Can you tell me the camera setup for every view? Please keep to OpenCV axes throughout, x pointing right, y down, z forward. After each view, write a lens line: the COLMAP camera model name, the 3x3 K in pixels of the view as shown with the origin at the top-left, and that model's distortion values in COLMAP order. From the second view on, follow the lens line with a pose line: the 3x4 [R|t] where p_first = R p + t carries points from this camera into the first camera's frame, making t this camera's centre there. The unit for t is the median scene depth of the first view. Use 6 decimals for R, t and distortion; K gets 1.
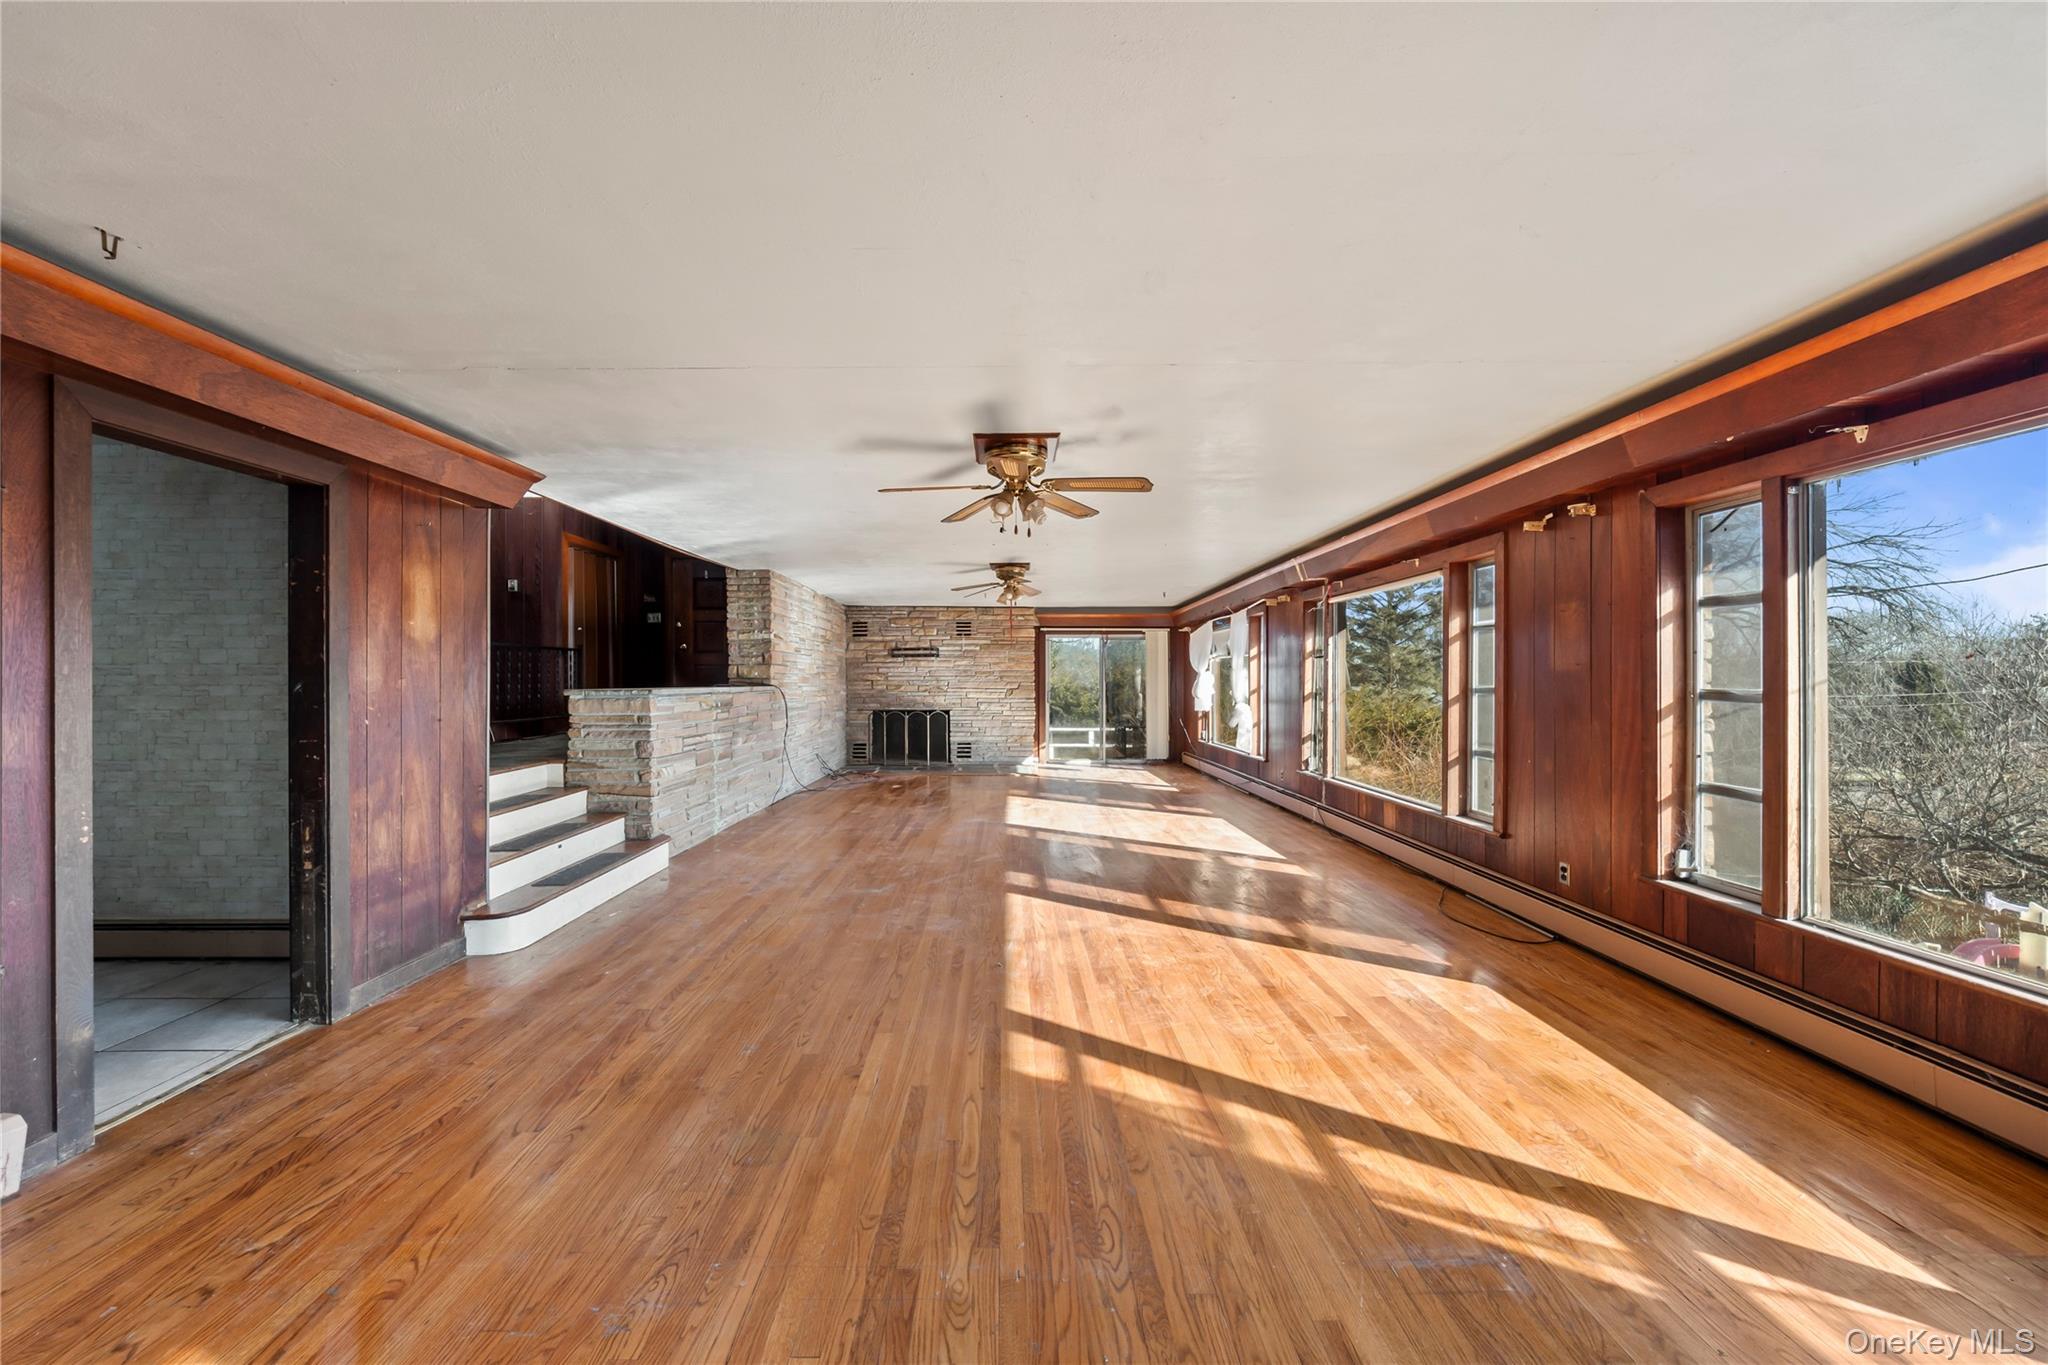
lens RADIAL K [[802.4, 0, 1003.6], [0, 802.4, 674.6], [0, 0, 1]] dist [-0.003297, -0.000684]
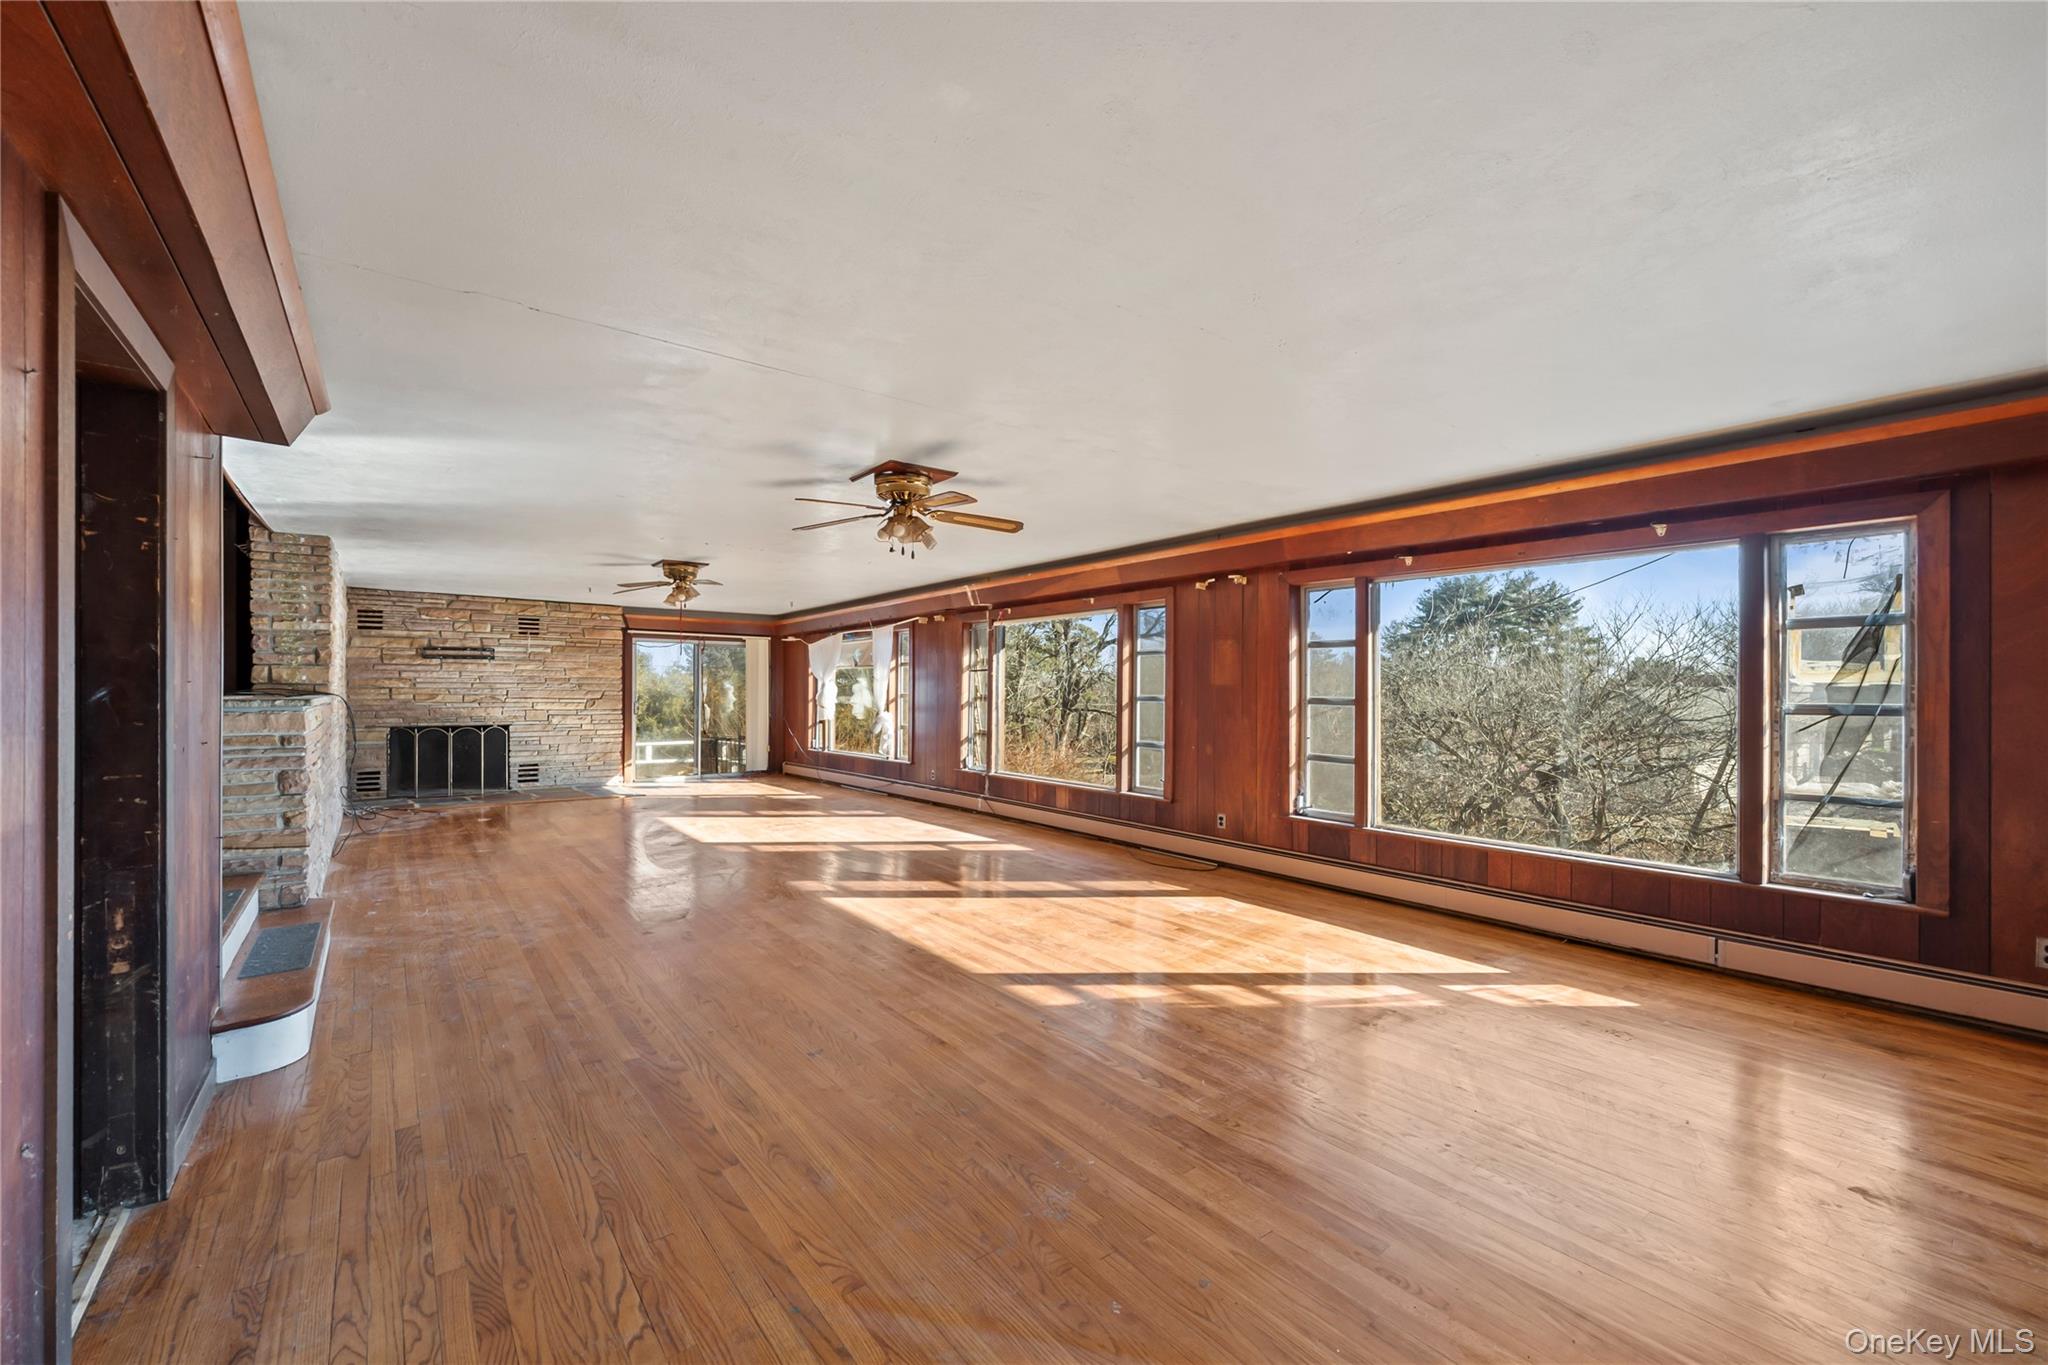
lens RADIAL K [[830.2, 0, 1024.0], [0, 830.2, 682.5], [0, 0, 1]] dist [0.006444, -0.000533]
pose [[0.788693, 0.011116, 0.614687, -0.545453], [-0.009693, 0.999937, -0.005647, 0.002639], [-0.614711, -0.001504, 0.788751, 0.008797]]
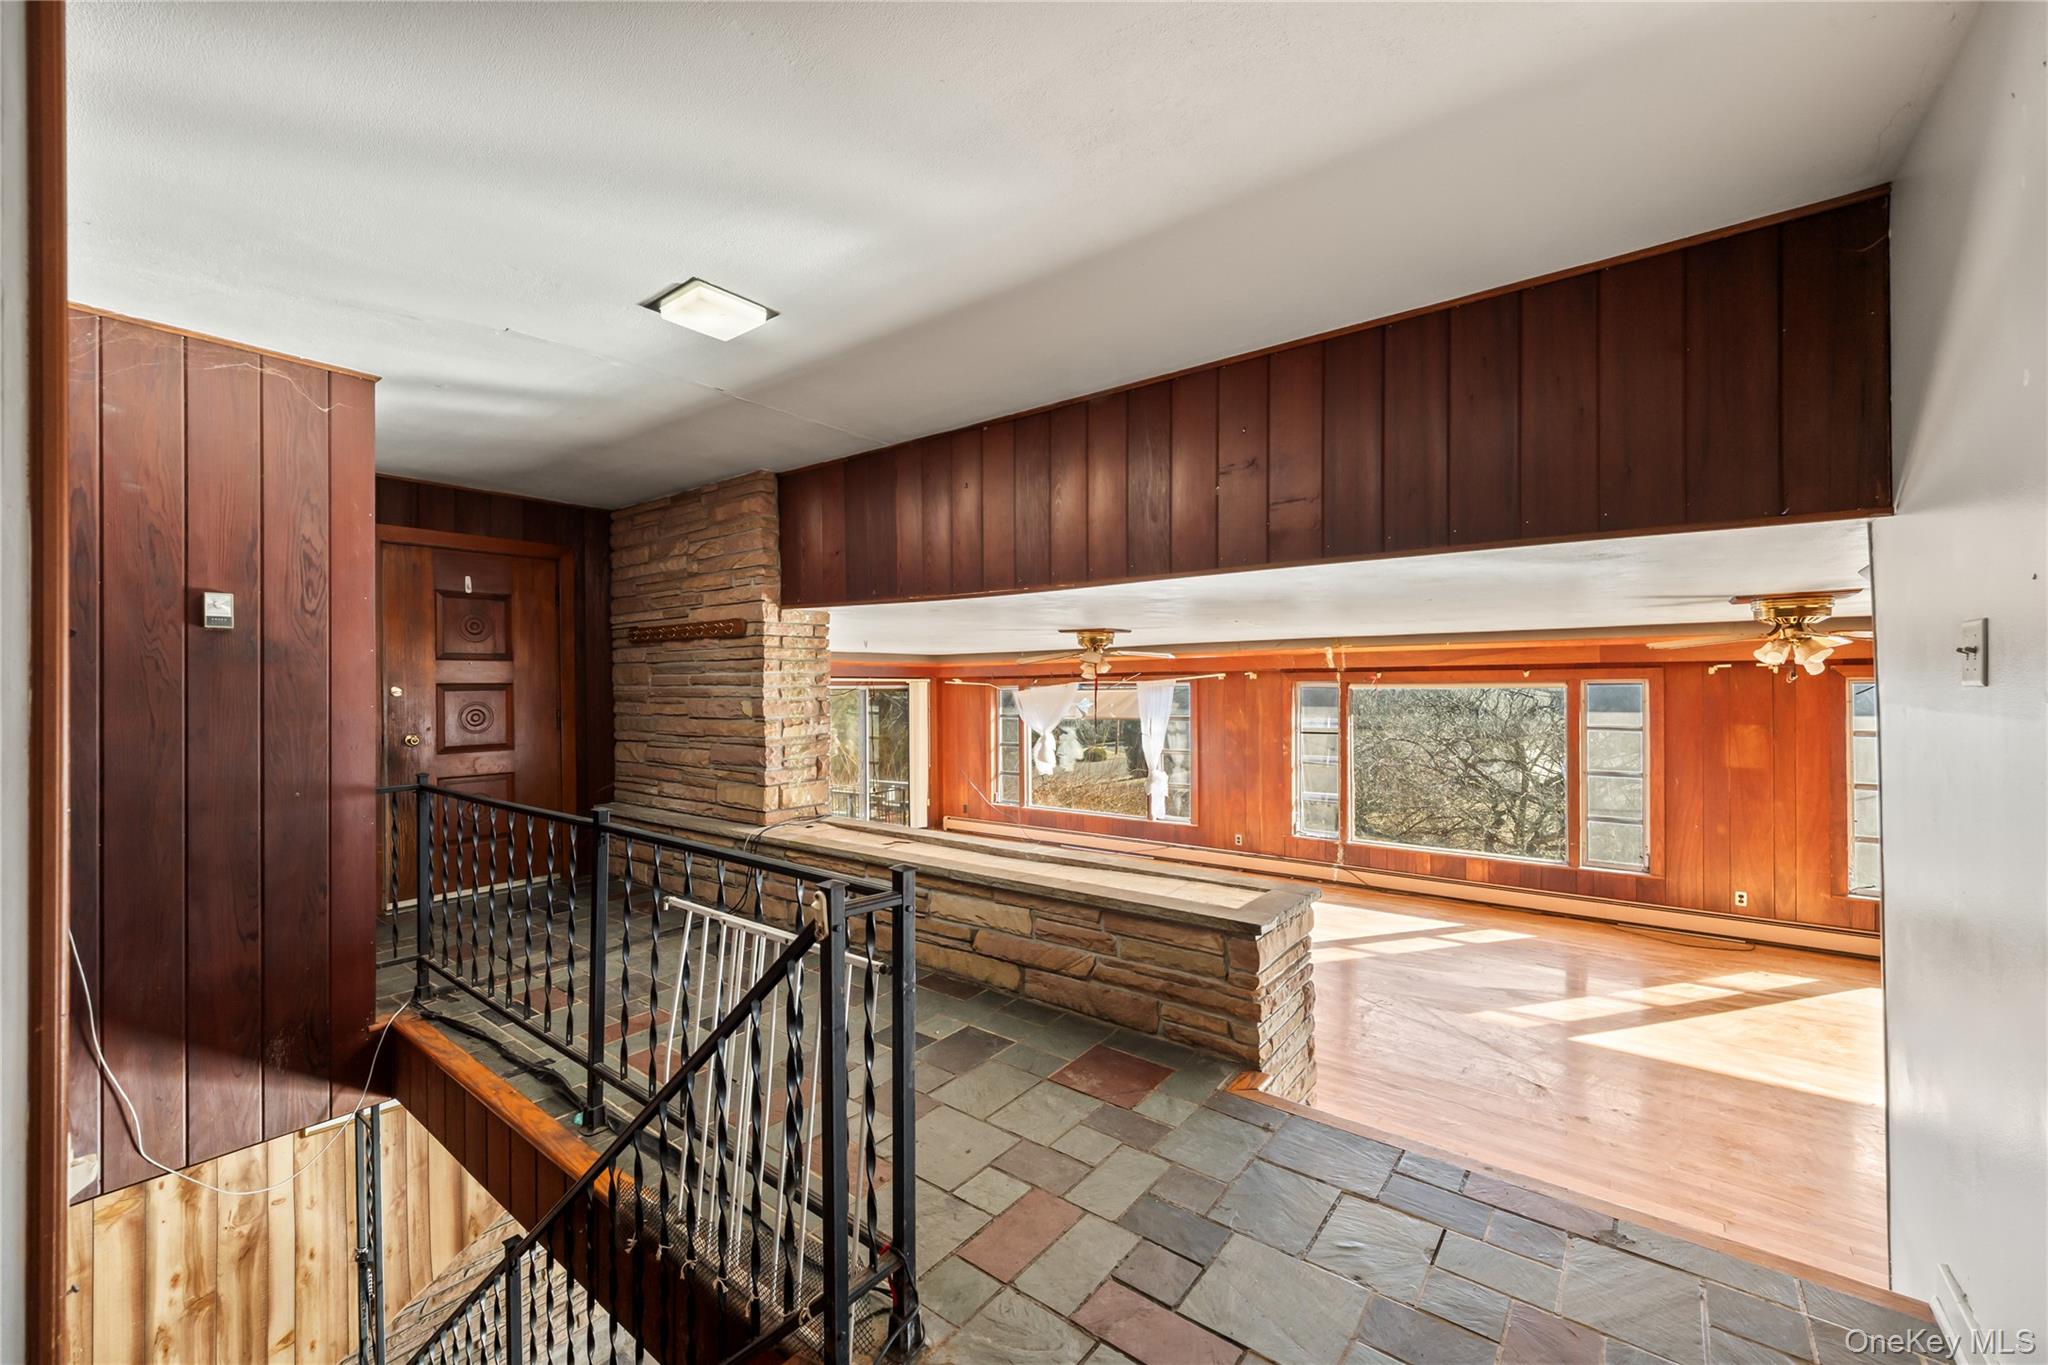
lens RADIAL K [[822.7, 0, 1024.0], [0, 822.7, 682.5], [0, 0, 1]] dist [-0.002236, -0.000290]
pose [[0.615859, -0.001186, 0.787856, -1.404786], [0.000328, 0.999999, 0.001248, -0.172225], [-0.787856, -0.000510, 0.615859, 1.125465]]
